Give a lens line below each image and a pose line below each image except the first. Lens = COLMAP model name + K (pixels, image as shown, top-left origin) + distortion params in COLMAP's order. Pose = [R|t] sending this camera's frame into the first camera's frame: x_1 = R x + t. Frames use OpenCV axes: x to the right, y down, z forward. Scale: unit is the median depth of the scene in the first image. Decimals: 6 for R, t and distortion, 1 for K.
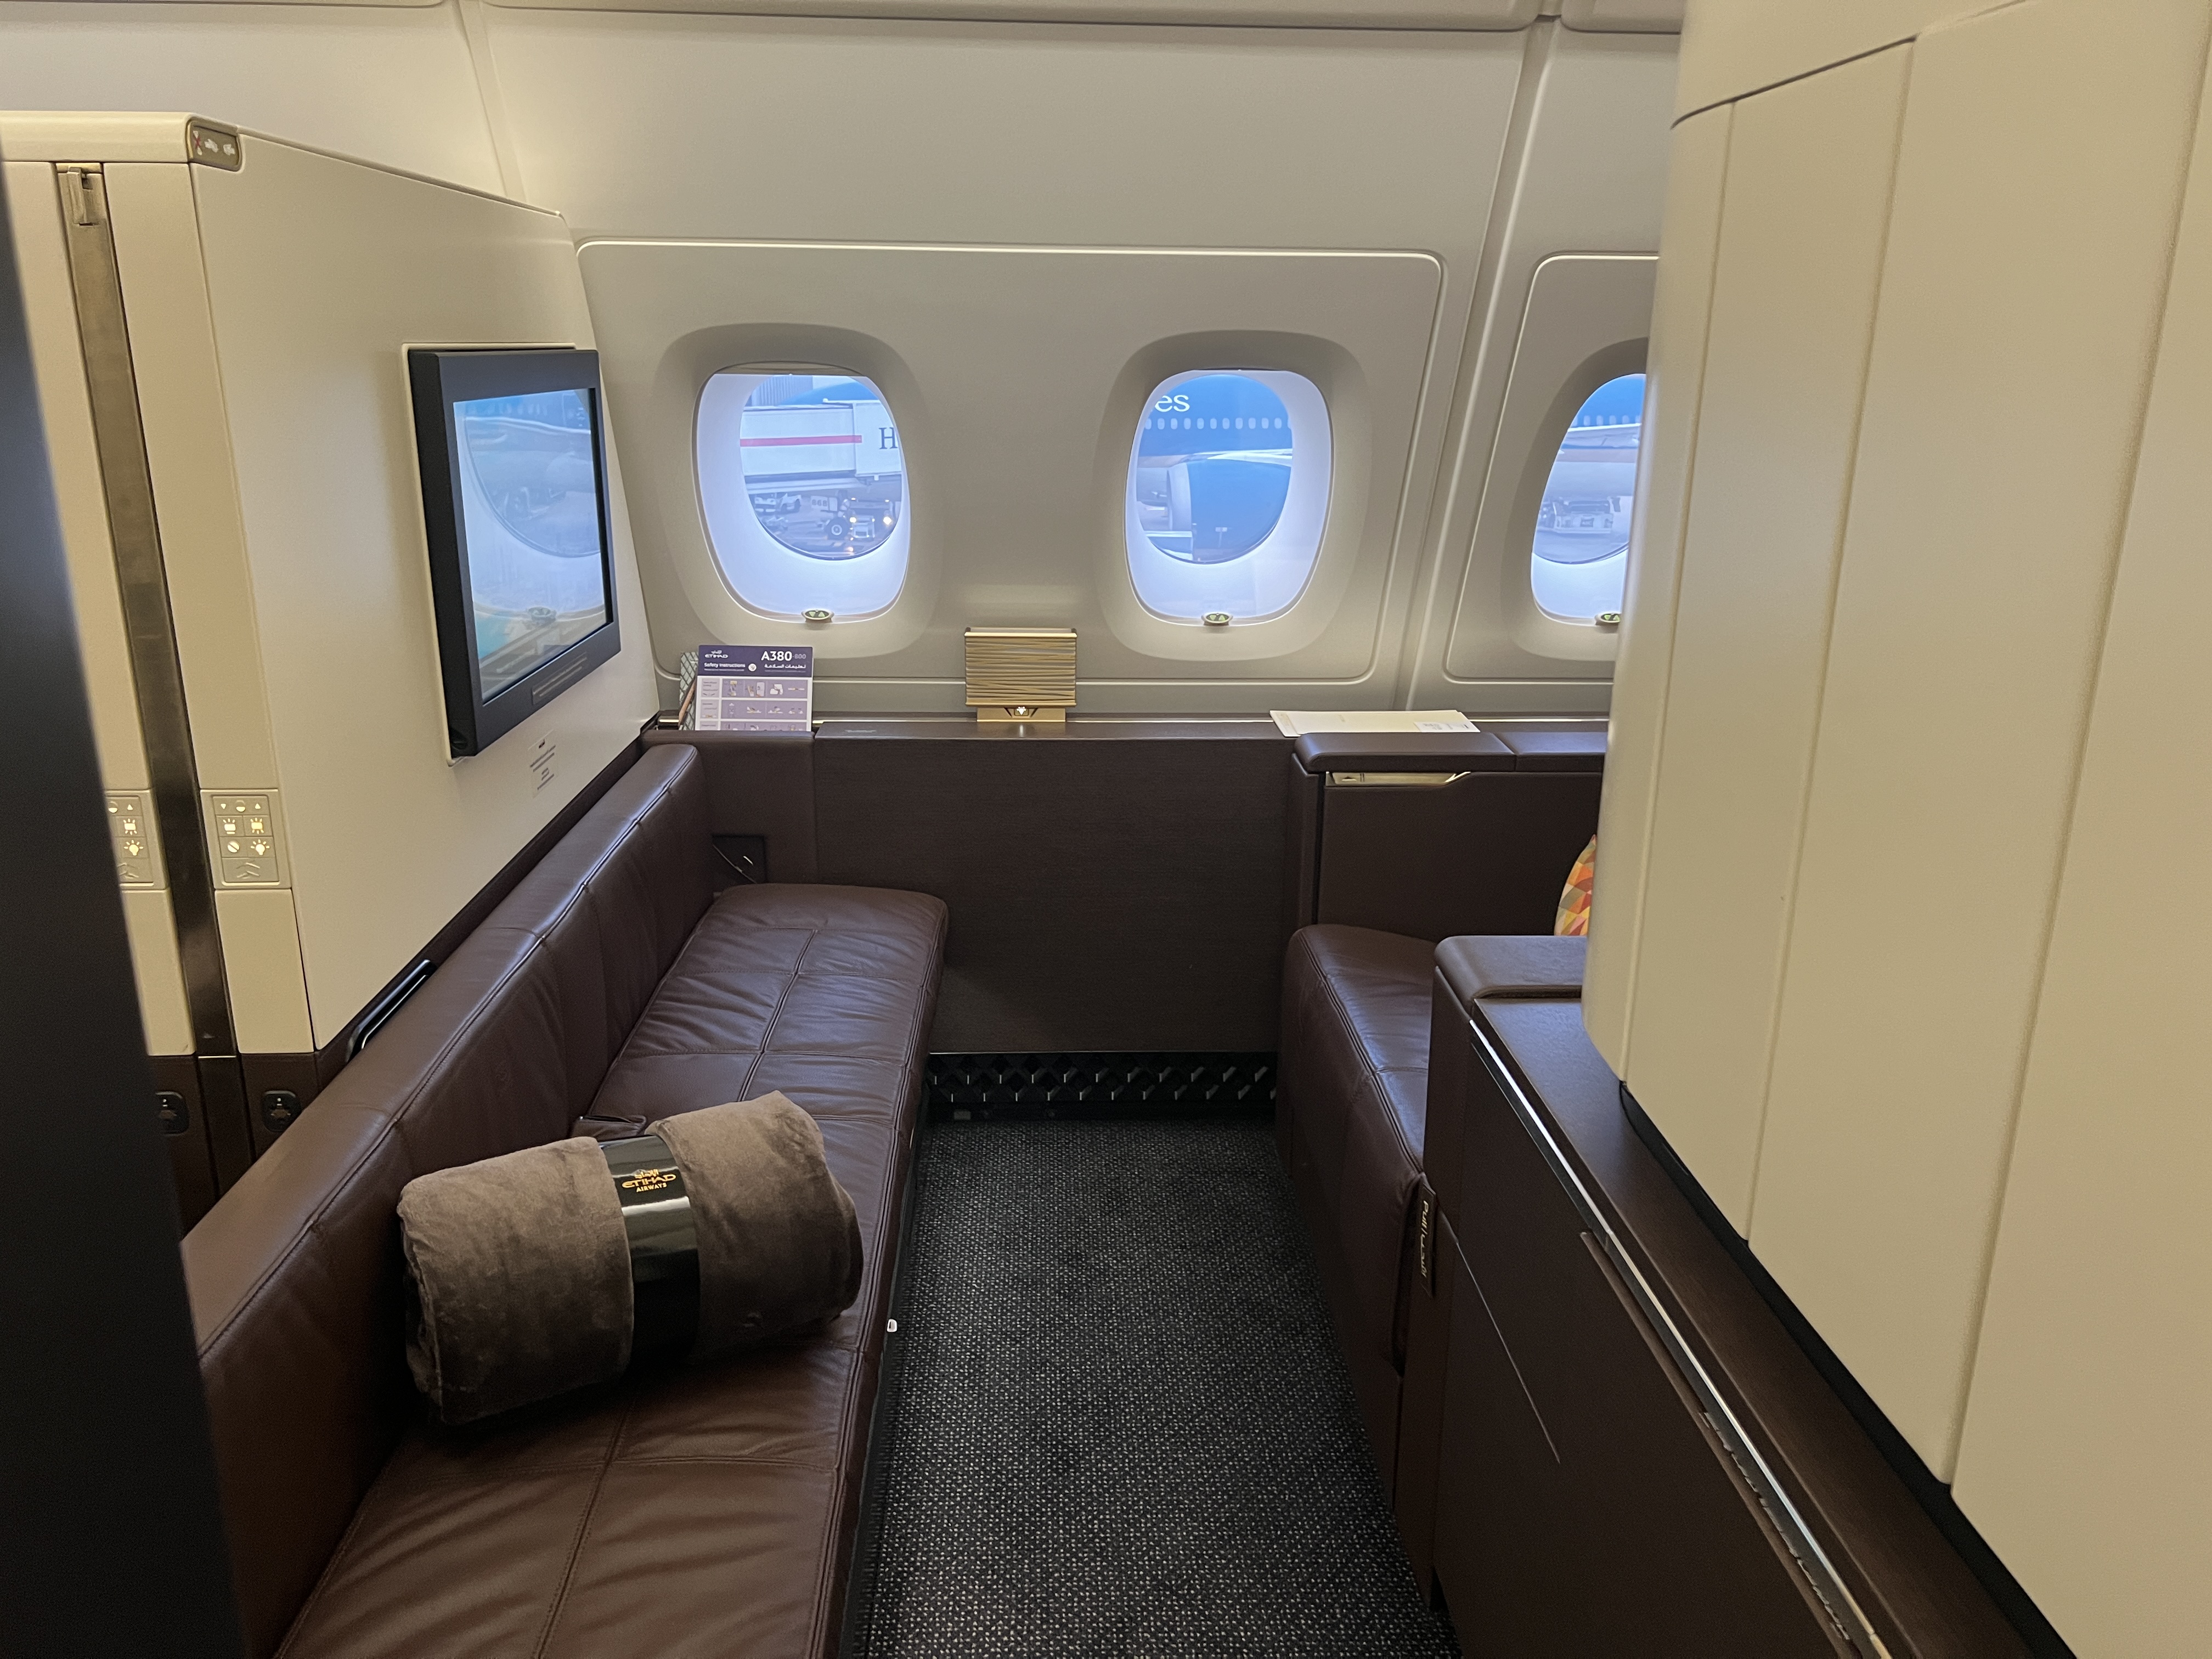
lens RADIAL K [[1610.6, 0, 1106.0], [0, 1610.6, 829.5], [0, 0, 1]] dist [0.128355, -0.365904]
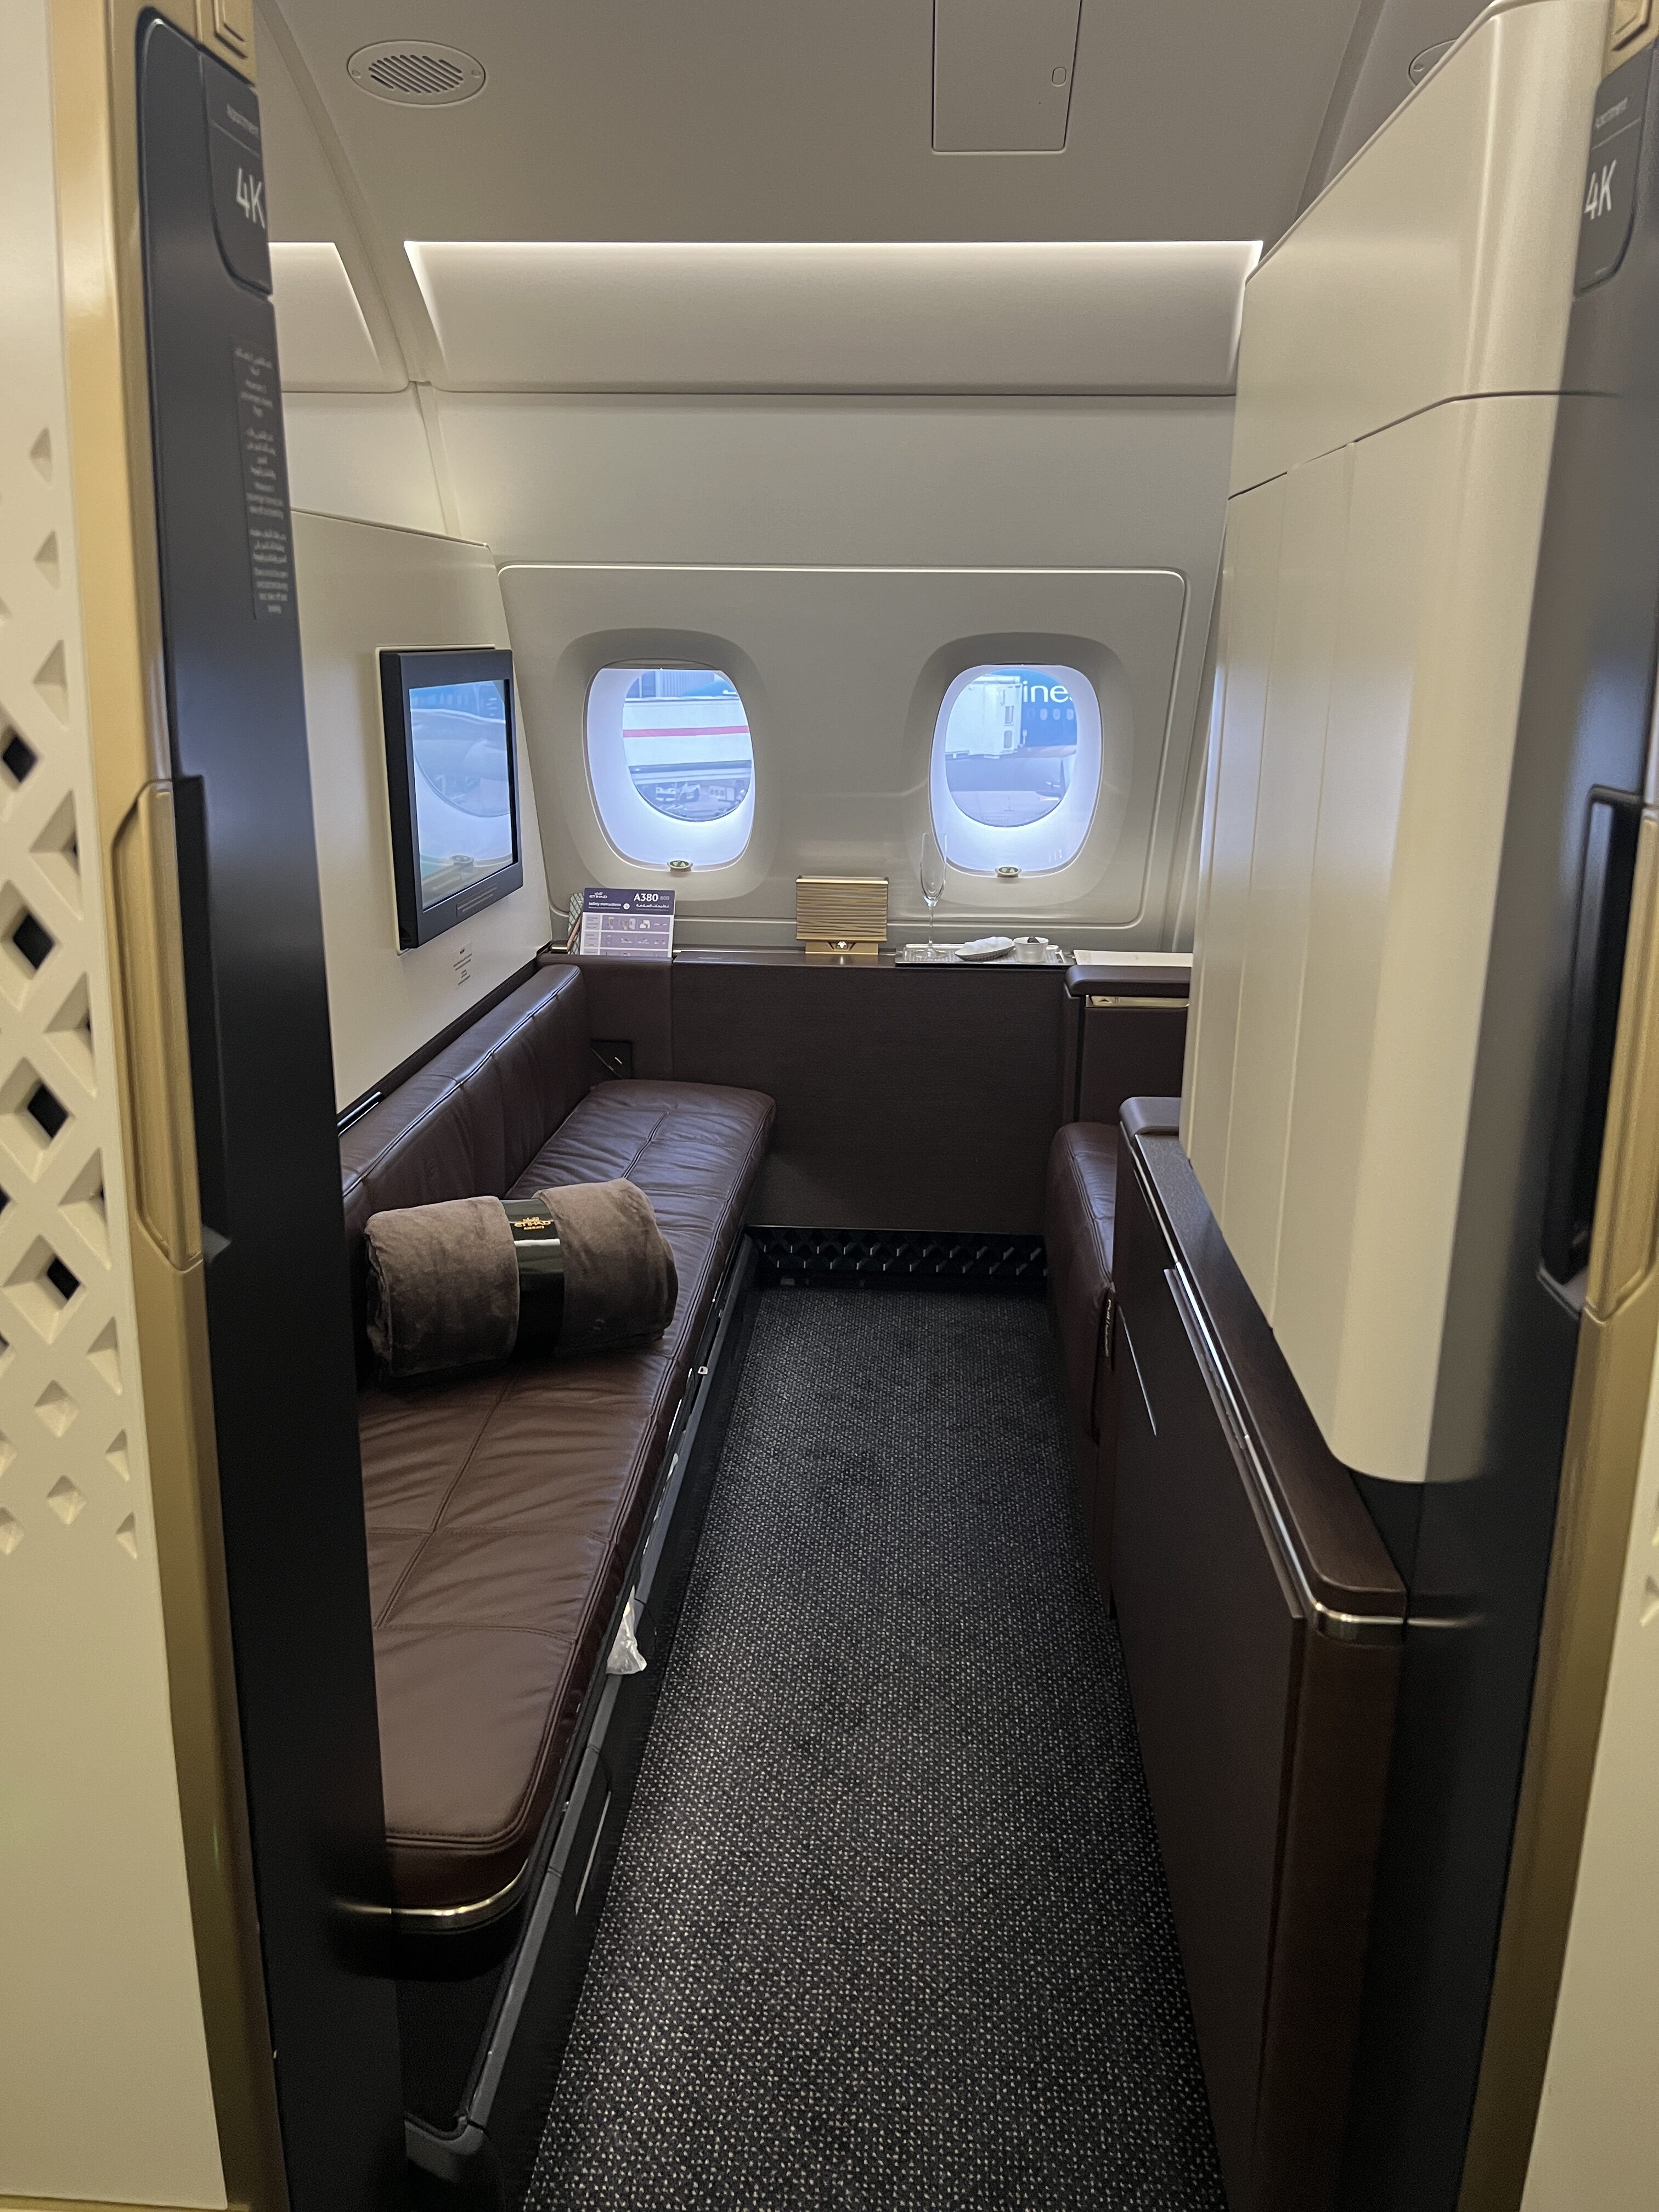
lens RADIAL K [[1610.6, 0, 829.5], [0, 1610.6, 1106.0], [0, 0, 1]] dist [0.128355, -0.365904]
pose [[0.994640, 0.027041, -0.099803, 0.072458], [-0.027862, 0.999588, -0.006837, 0.065154], [0.099577, 0.009581, 0.994984, -0.240526]]
